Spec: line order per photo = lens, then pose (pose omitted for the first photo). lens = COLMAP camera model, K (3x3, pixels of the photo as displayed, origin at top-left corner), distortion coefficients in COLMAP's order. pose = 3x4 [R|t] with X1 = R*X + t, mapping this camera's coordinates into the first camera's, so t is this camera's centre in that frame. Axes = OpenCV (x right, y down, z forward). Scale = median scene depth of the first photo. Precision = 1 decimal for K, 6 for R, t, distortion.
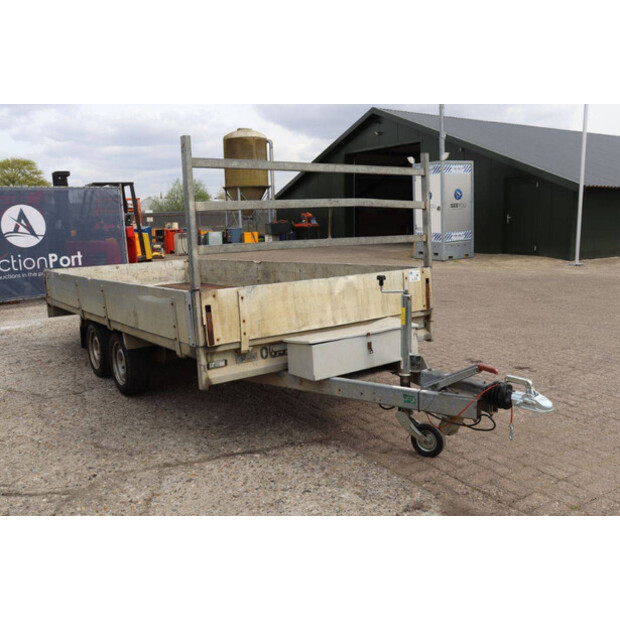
lens RADIAL K [[592.2, 0, 315.0], [0, 592.2, 309.7], [0, 0, 1]] dist [-0.058058, 0.000000]
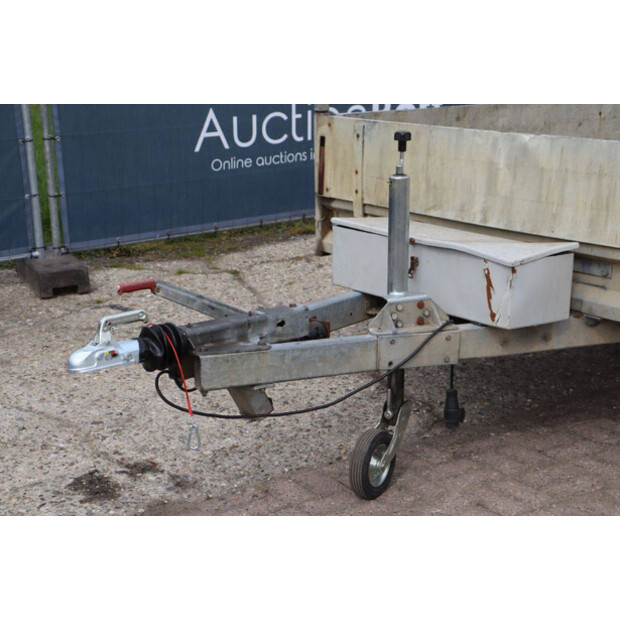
lens RADIAL K [[1185.6, 0, 312.7], [0, 1185.6, 310.3], [0, 0, 1]] dist [0.244716, 0.000000]
pose [[0.026398, 0.277755, -0.960289, 0.796943], [-0.139256, 0.952279, 0.271610, -0.125053], [0.989904, 0.126556, 0.063818, 0.601192]]
